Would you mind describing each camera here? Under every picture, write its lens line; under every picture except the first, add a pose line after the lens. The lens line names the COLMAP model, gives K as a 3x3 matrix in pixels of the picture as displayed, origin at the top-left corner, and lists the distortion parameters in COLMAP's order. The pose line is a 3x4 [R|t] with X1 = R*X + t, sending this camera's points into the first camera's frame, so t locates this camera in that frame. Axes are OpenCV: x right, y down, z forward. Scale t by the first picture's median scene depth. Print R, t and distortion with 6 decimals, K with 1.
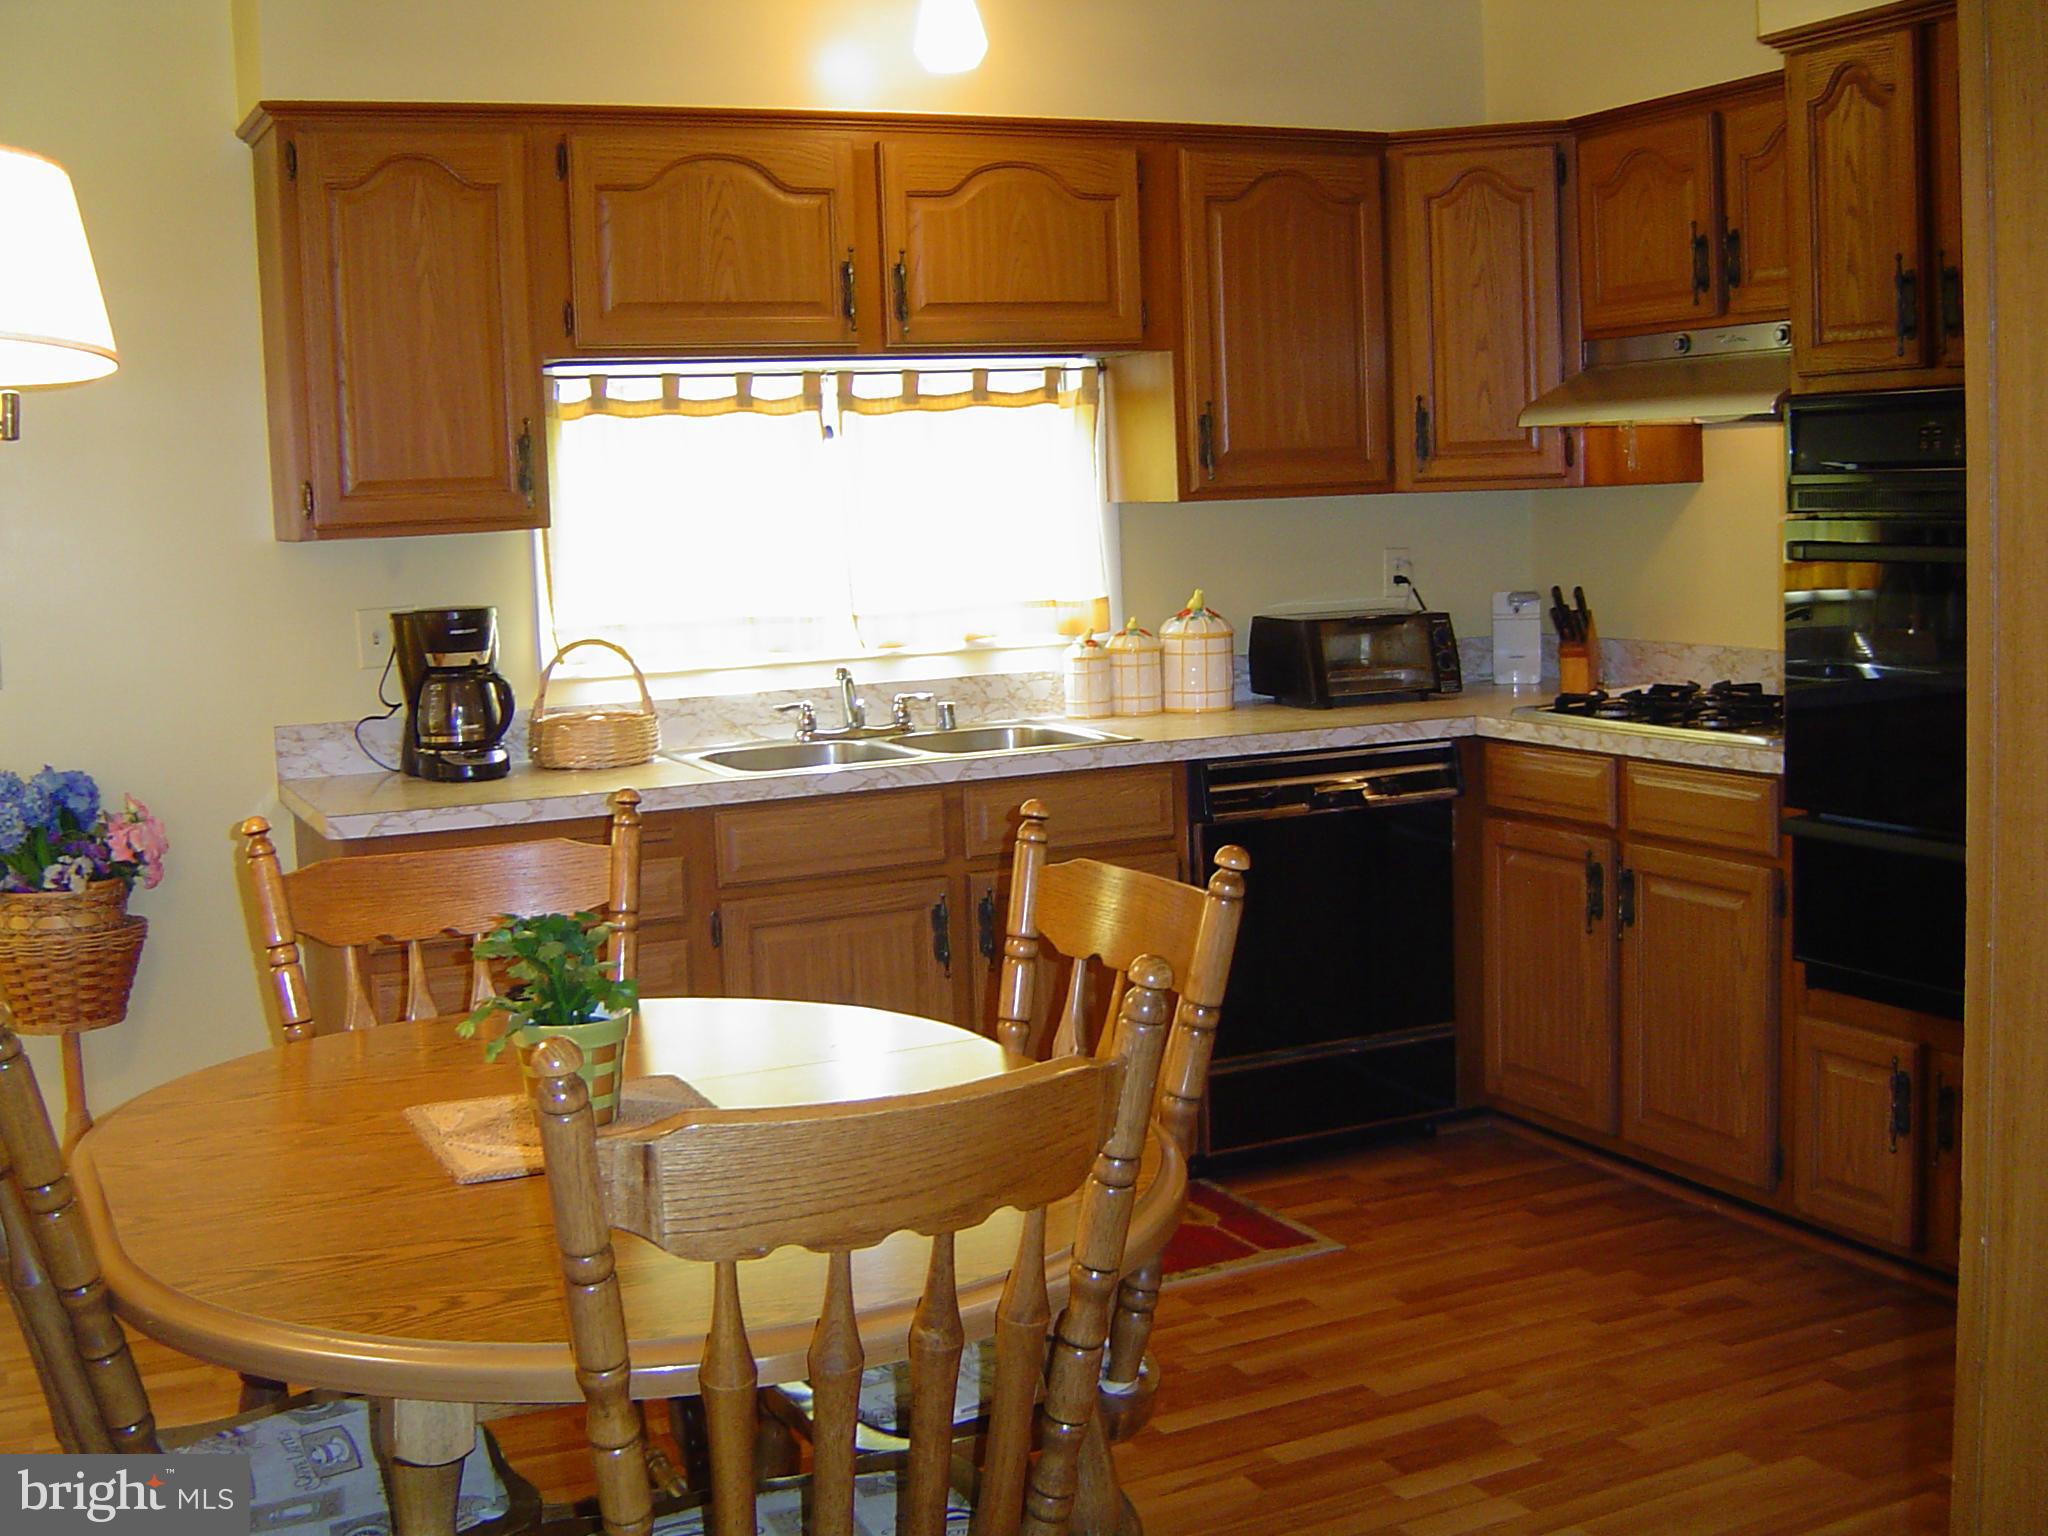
lens RADIAL K [[2355.6, 0, 1024.0], [0, 2355.6, 768.0], [0, 0, 1]] dist [-0.168409, 0.206595]
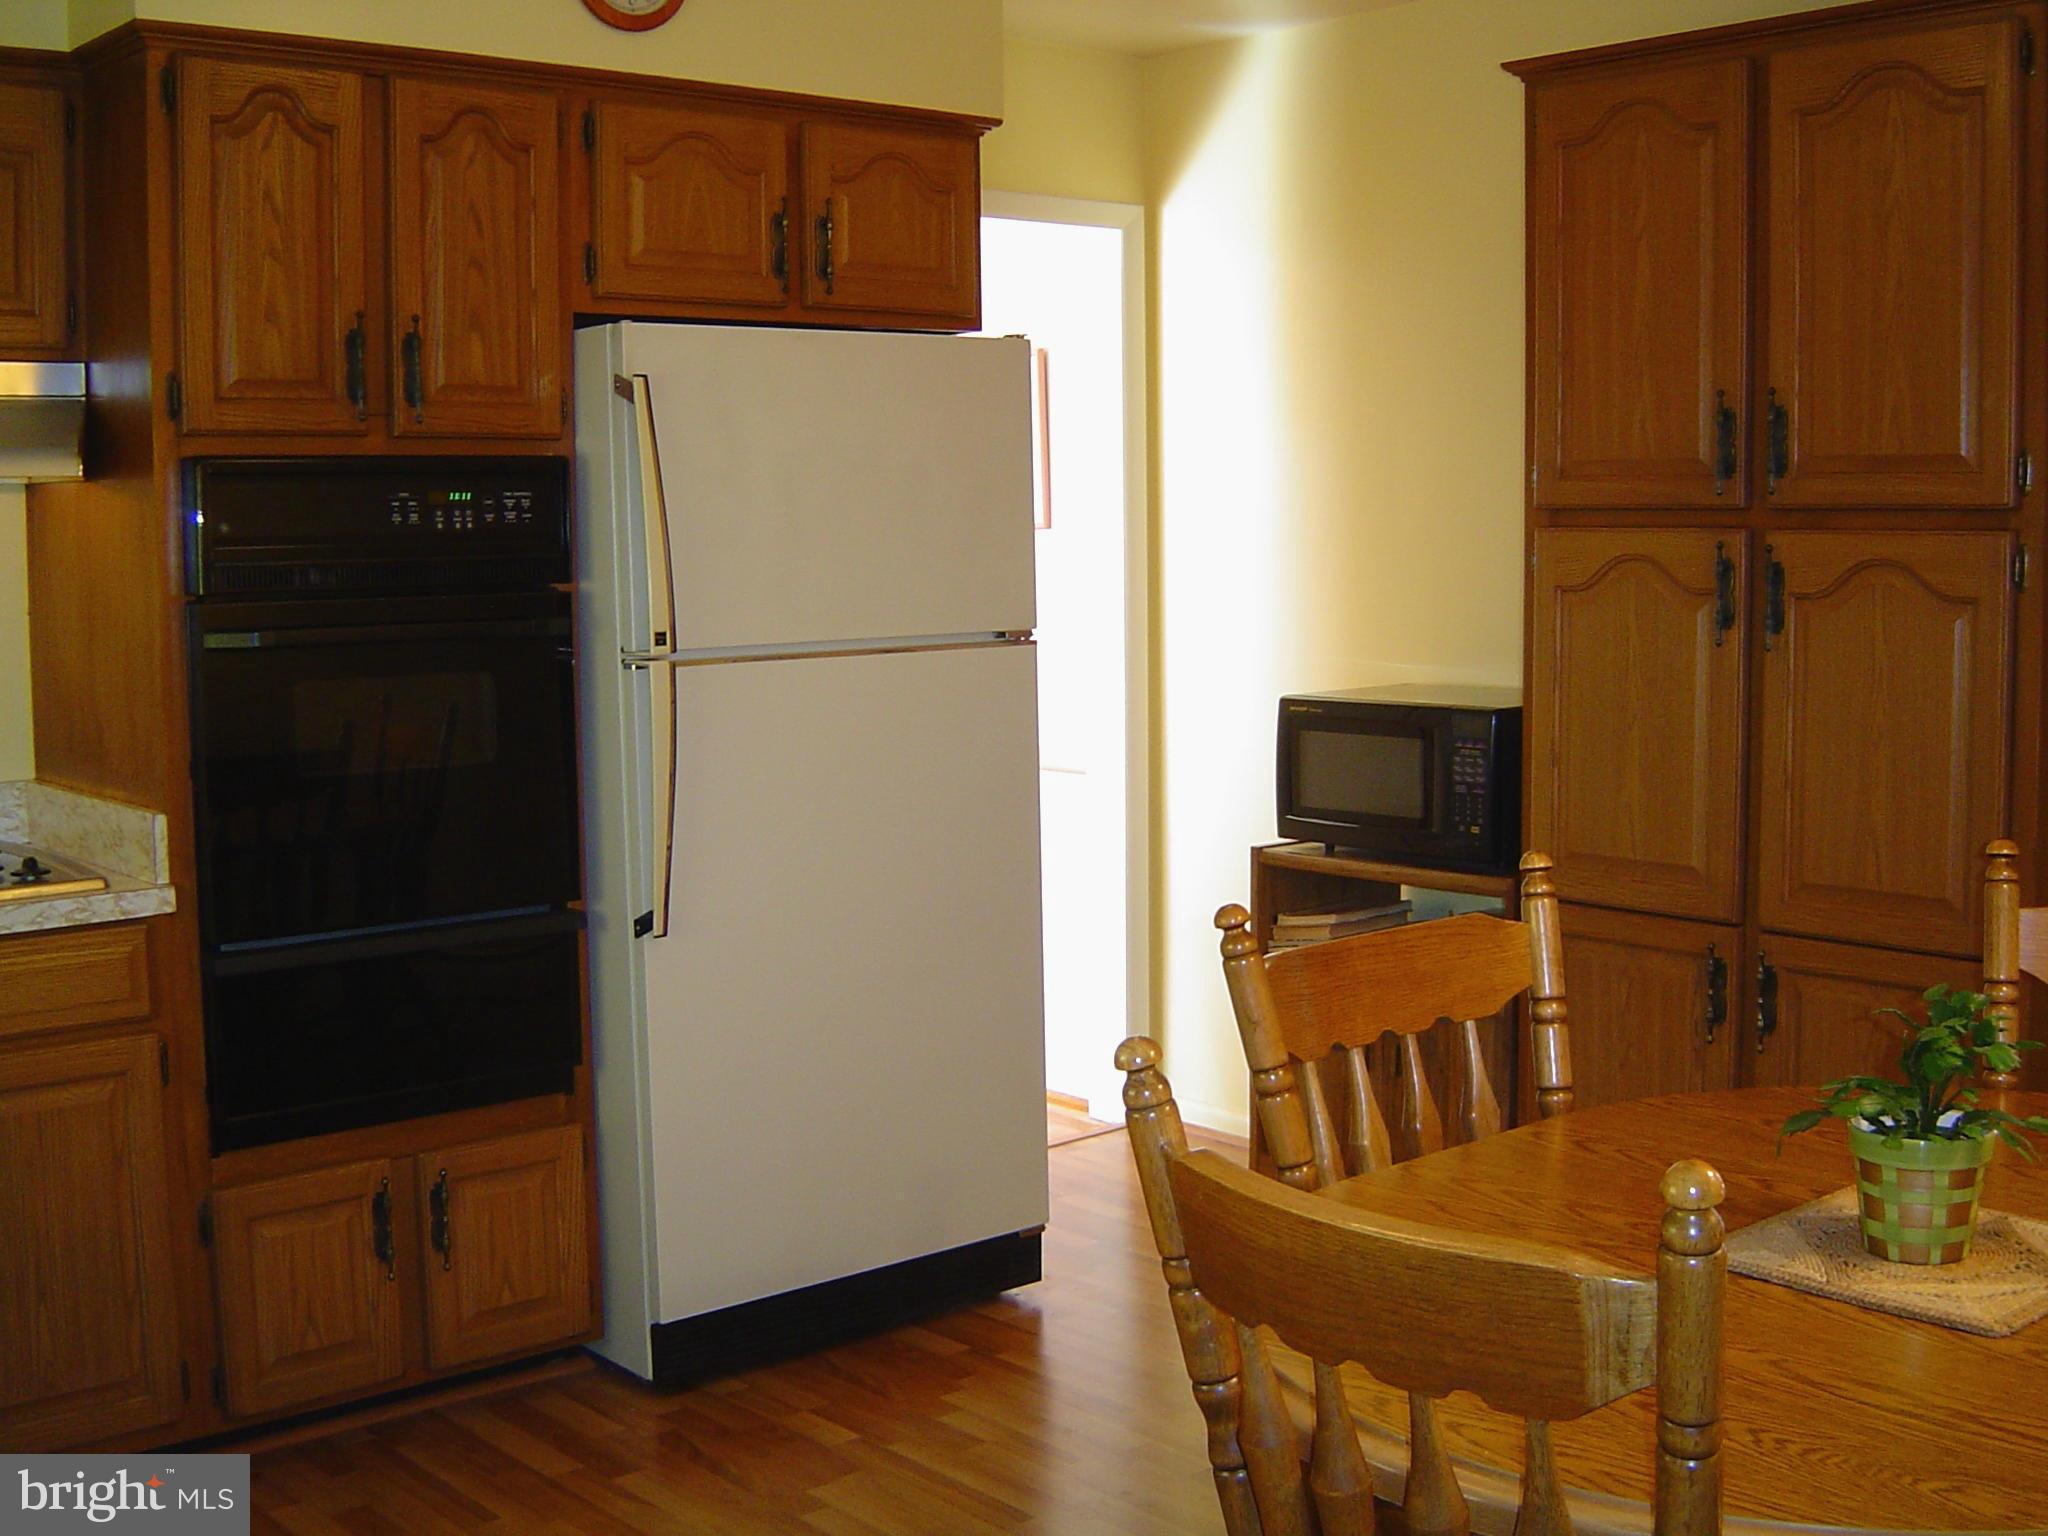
lens RADIAL K [[2355.6, 0, 1024.0], [0, 2355.6, 768.0], [0, 0, 1]] dist [-0.168409, 0.206595]
pose [[-0.255908, -0.060952, 0.964778, -0.587678], [0.133562, 0.986210, 0.097733, -0.095264], [-0.957430, 0.153868, -0.244238, 0.976813]]
